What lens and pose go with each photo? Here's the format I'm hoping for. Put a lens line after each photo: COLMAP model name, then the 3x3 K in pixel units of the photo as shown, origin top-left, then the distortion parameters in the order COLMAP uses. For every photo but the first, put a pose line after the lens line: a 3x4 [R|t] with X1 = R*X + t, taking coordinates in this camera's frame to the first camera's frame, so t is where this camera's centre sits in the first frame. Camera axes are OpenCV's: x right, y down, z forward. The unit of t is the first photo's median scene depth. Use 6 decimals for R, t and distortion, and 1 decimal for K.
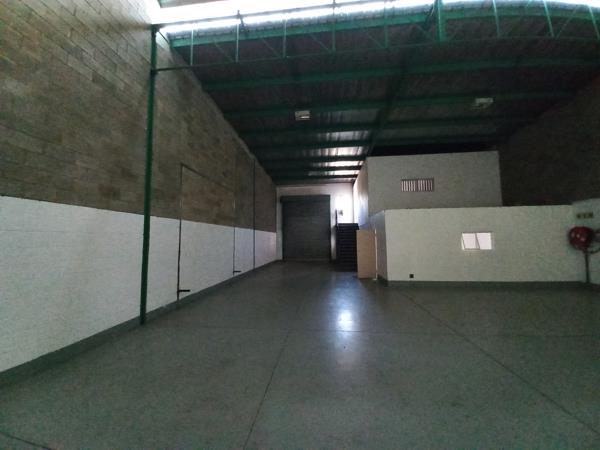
lens RADIAL K [[237.5, 0, 300.8], [0, 237.5, 223.3], [0, 0, 1]] dist [0.035470, -0.023726]
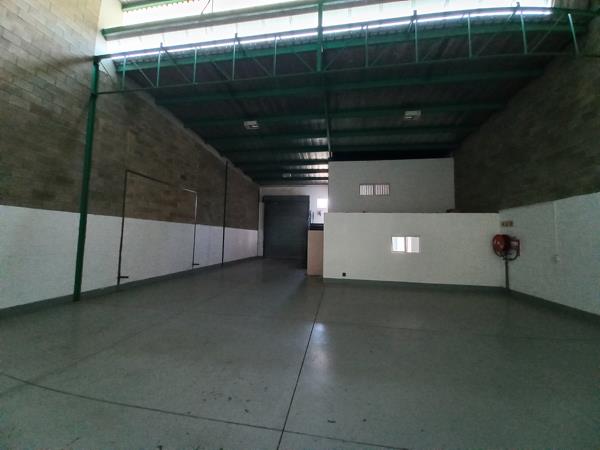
lens RADIAL K [[237.5, 0, 300.8], [0, 237.5, 223.3], [0, 0, 1]] dist [0.035470, -0.023726]
pose [[0.997540, 0.030430, -0.063152, 0.351841], [-0.029924, 0.999512, 0.008952, -0.016924], [0.063394, -0.007040, 0.997964, -0.100284]]
